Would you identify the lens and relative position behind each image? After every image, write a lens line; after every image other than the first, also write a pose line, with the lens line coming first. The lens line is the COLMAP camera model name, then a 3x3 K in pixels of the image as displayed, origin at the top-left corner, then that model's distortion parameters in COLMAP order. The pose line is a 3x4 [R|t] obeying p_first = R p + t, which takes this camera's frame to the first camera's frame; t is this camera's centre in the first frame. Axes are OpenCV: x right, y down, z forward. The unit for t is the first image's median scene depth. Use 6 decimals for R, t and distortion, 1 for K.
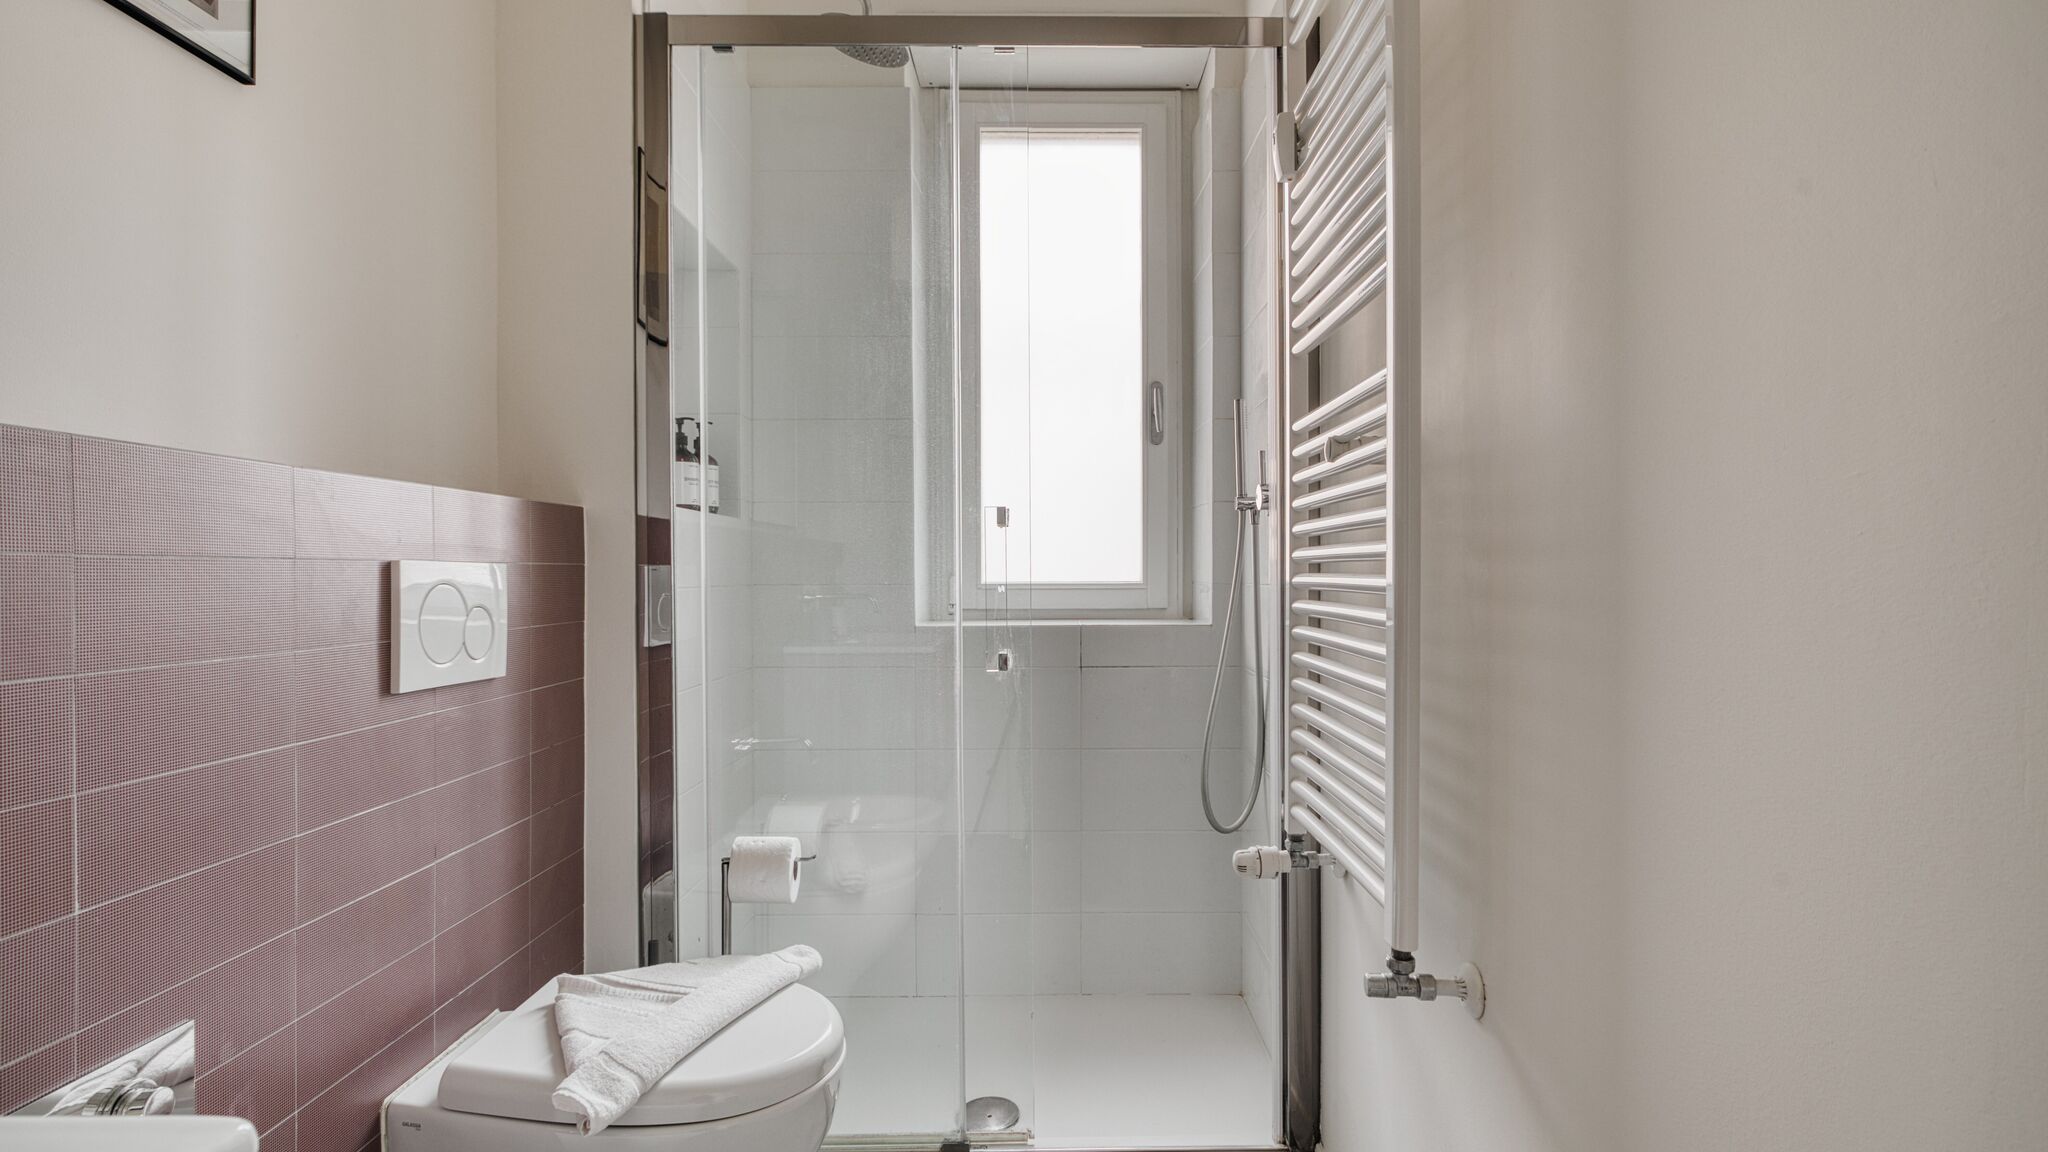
lens RADIAL K [[1005.1, 0, 1023.5], [0, 1005.1, 582.6], [0, 0, 1]] dist [-0.004900, 0.002647]
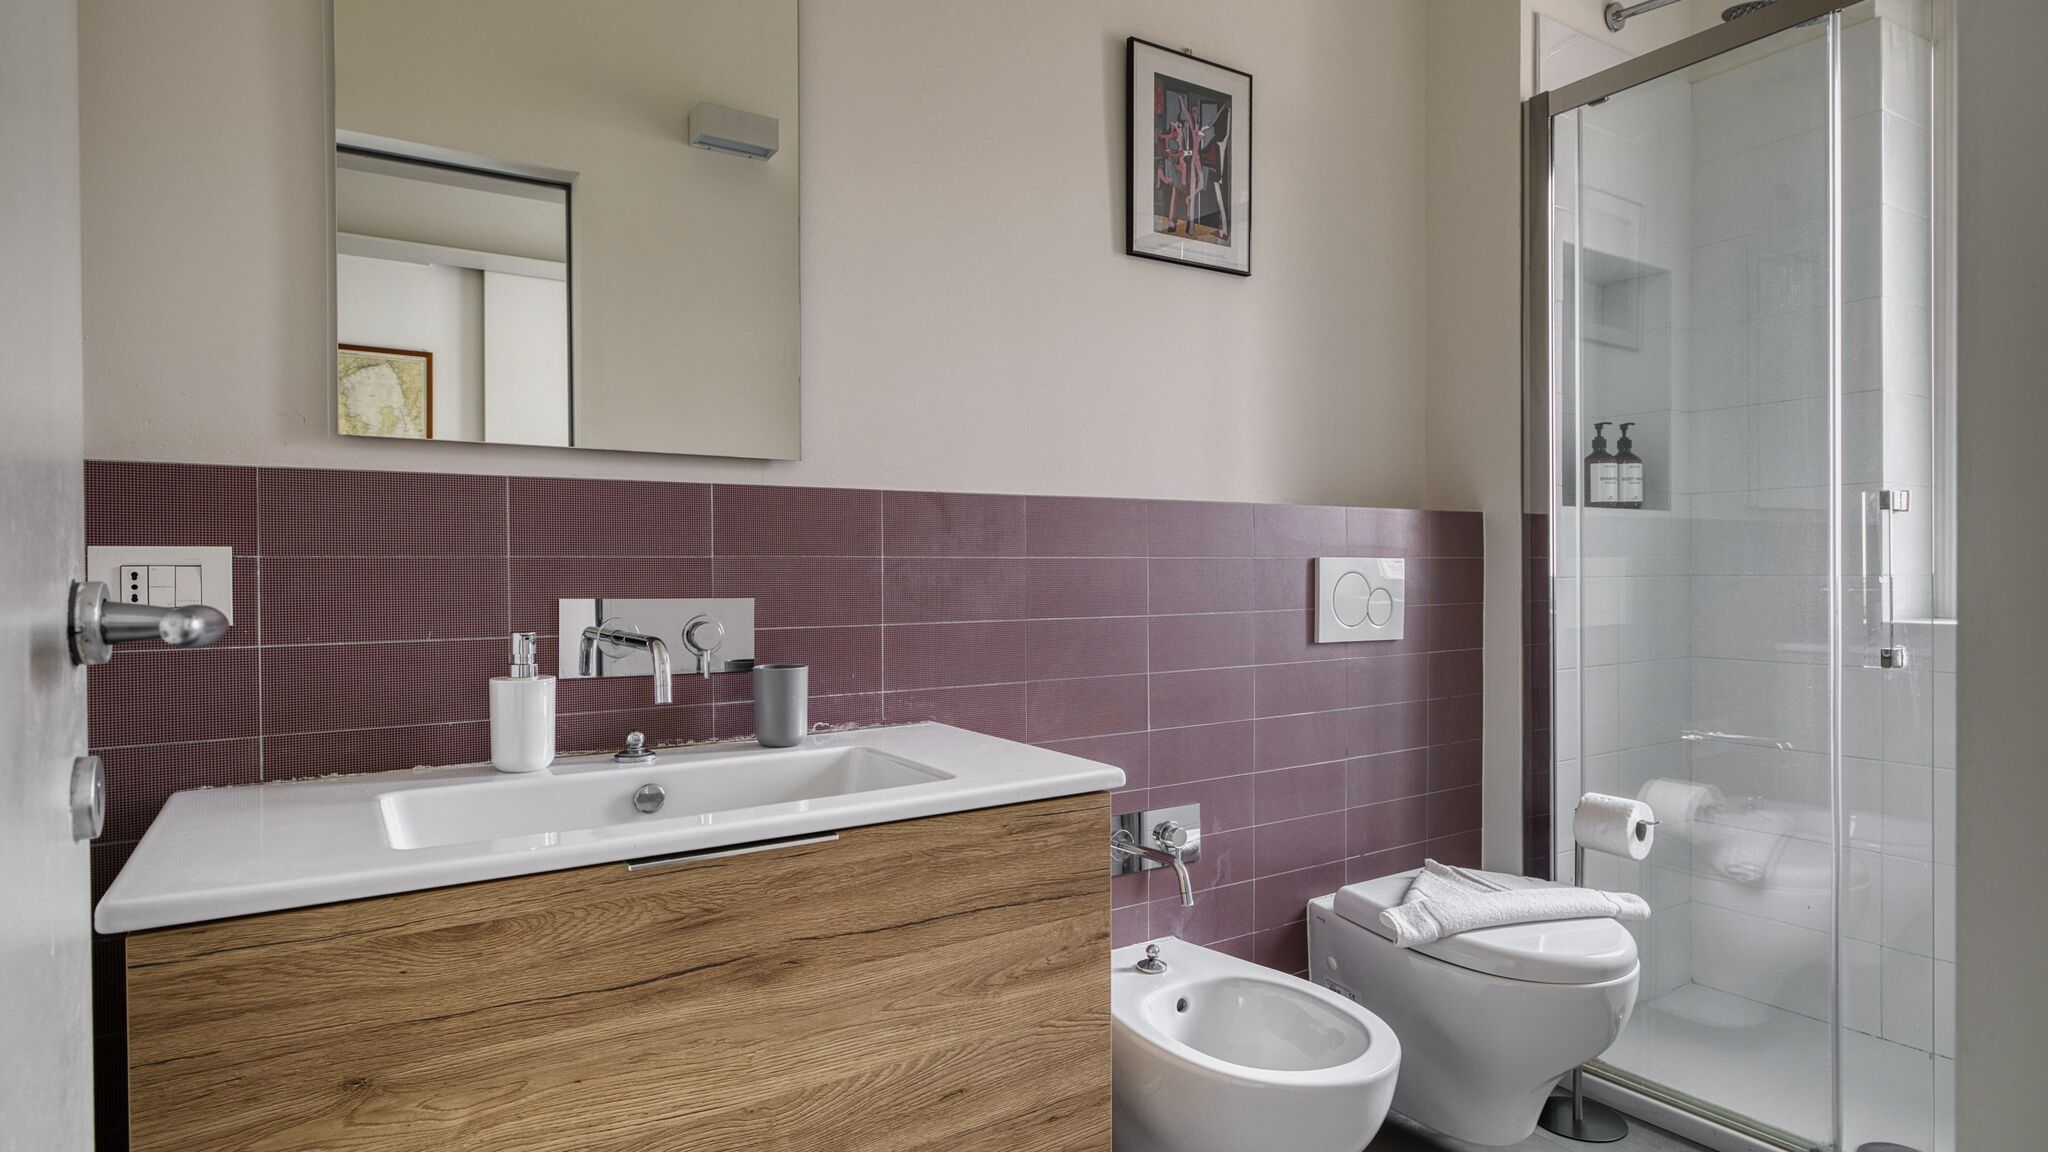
lens RADIAL K [[1087.9, 0, 1020.9], [0, 1087.9, 587.8], [0, 0, 1]] dist [-0.002220, 0.001457]
pose [[0.524799, 0.012448, -0.851135, 0.505348], [-0.002467, 0.999911, 0.013103, 0.003462], [0.851222, -0.004776, 0.524783, -0.248090]]
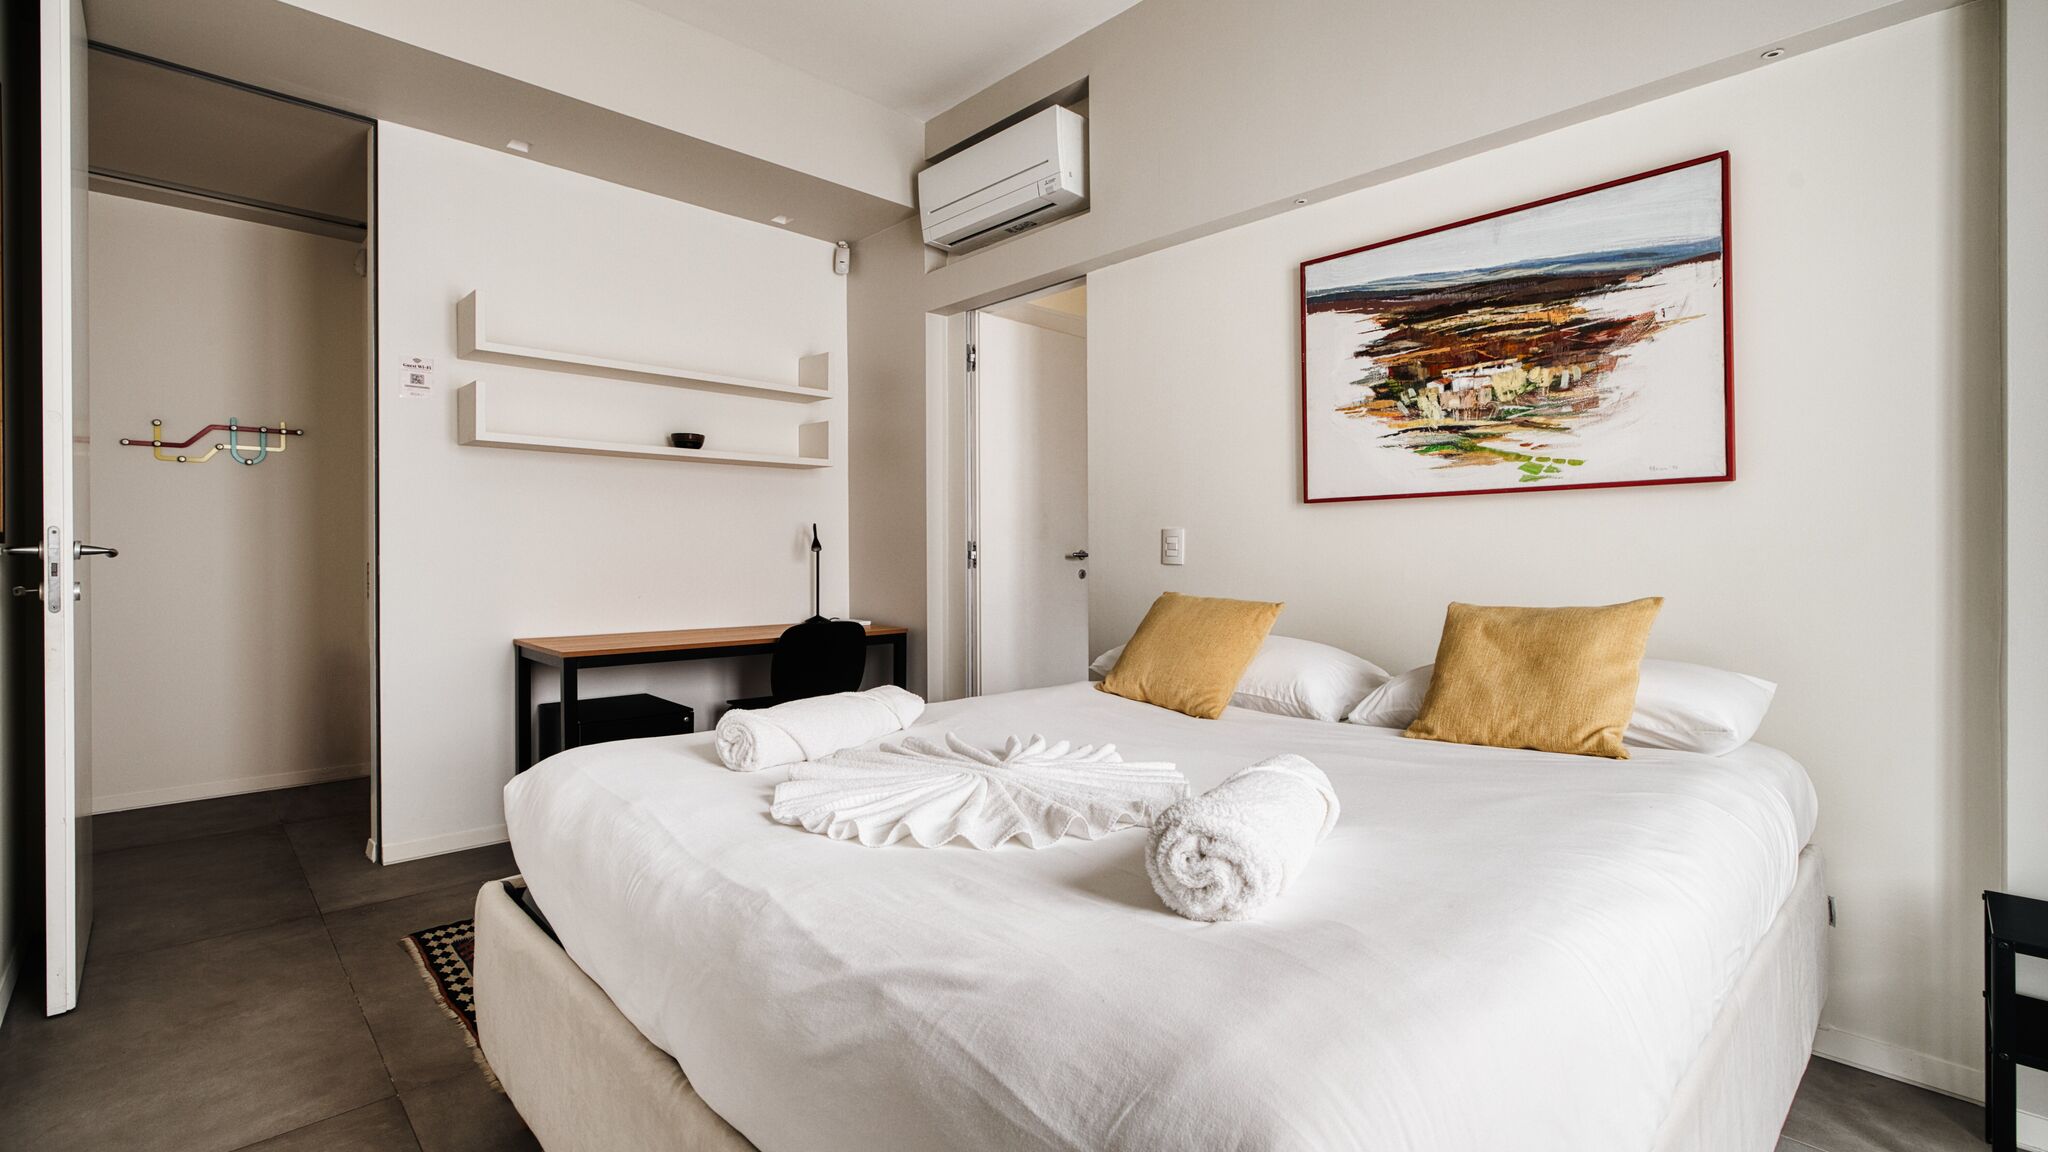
lens RADIAL K [[889.7, 0, 1023.5], [0, 889.7, 563.7], [0, 0, 1]] dist [-0.003609, -0.000177]
pose [[-0.725836, 0.011248, -0.687776, 2.393964], [0.000166, 0.999869, 0.016177, 0.004019], [0.687868, 0.011628, -0.725743, 1.951692]]
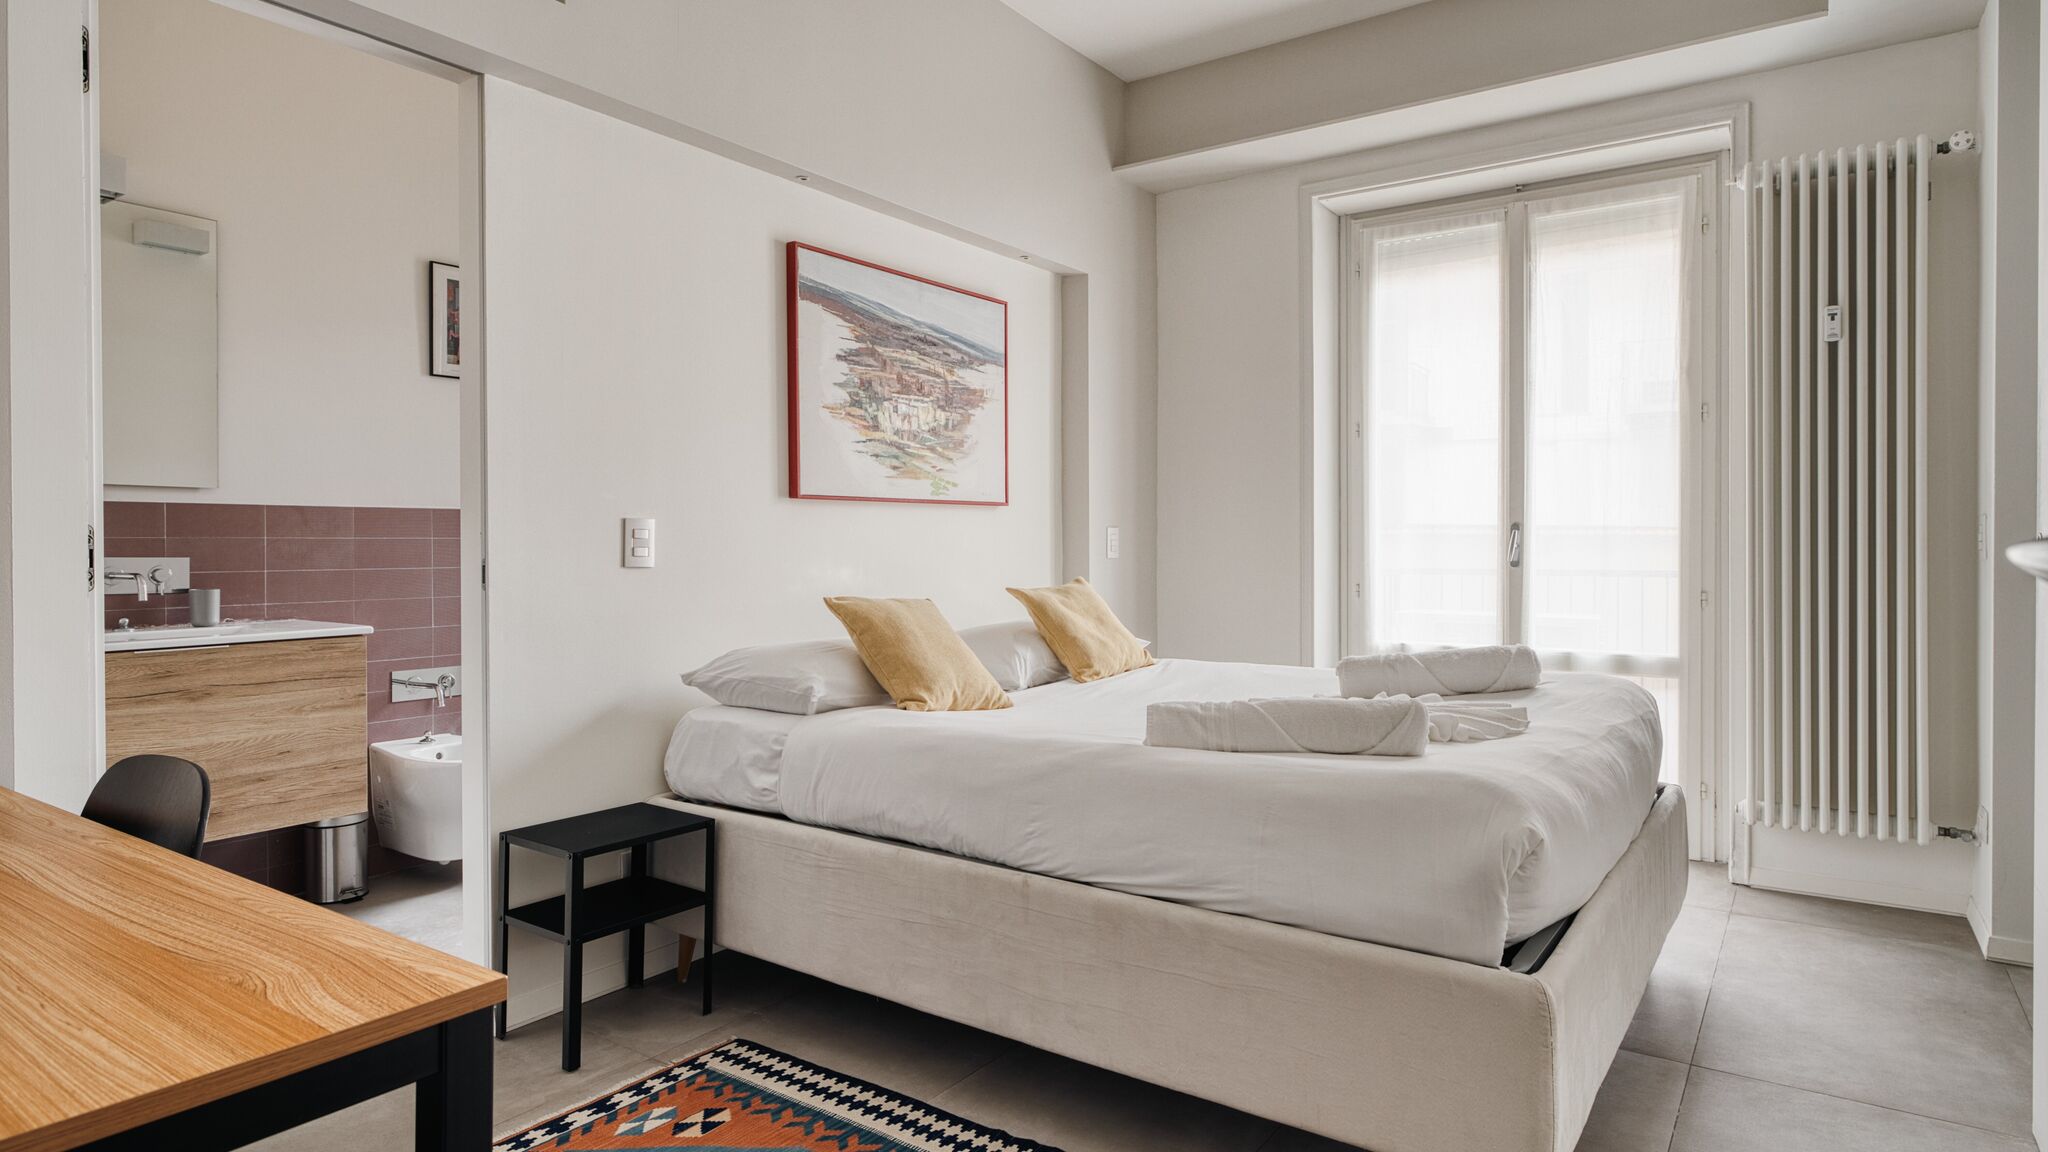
lens RADIAL K [[1138.6, 0, 1018.0], [0, 1138.6, 554.0], [0, 0, 1]] dist [0.002947, 0.000465]
pose [[0.808944, 0.003332, -0.587876, 2.347532], [-0.002142, 0.999994, 0.002721, 0.011243], [0.587881, -0.000942, 0.808947, -0.848990]]
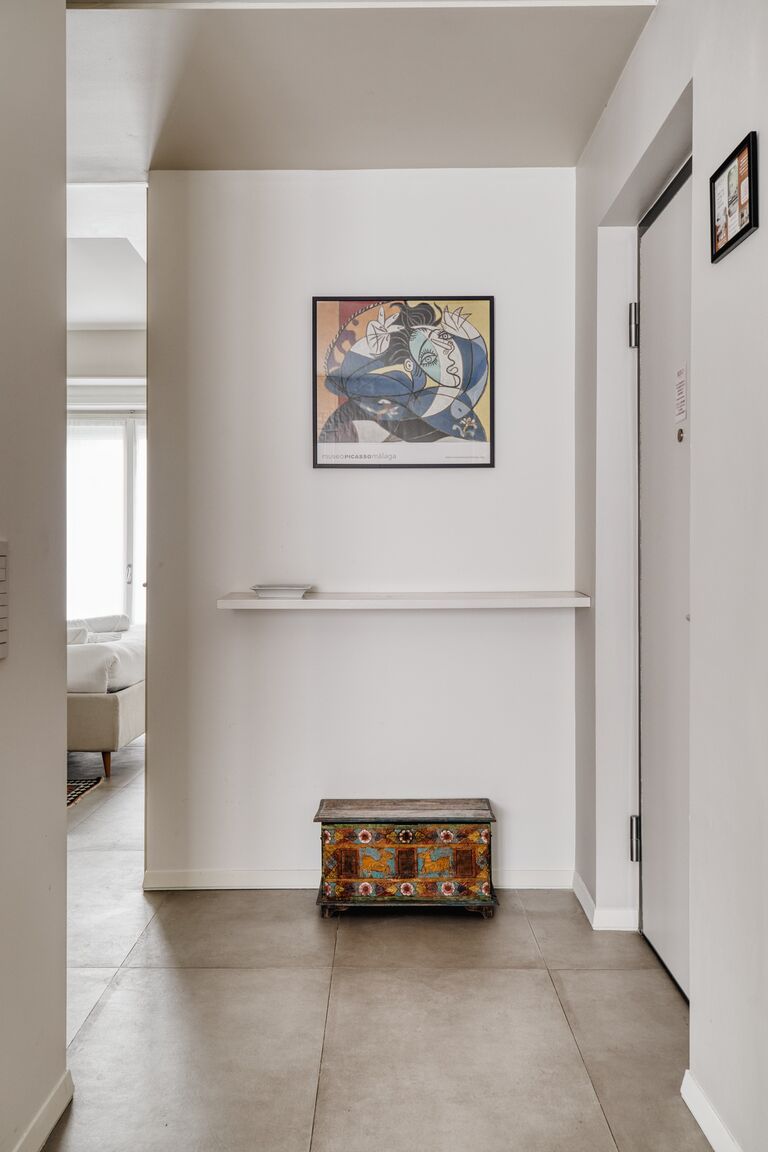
lens RADIAL K [[1013.2, 0, 385.3], [0, 1013.2, 570.2], [0, 0, 1]] dist [0.008590, 0.001023]
pose [[0.999965, 0.005214, -0.006521, 3.240121], [-0.005229, 0.999984, -0.002222, -0.028430], [0.006510, 0.002256, 0.999976, -3.759027]]
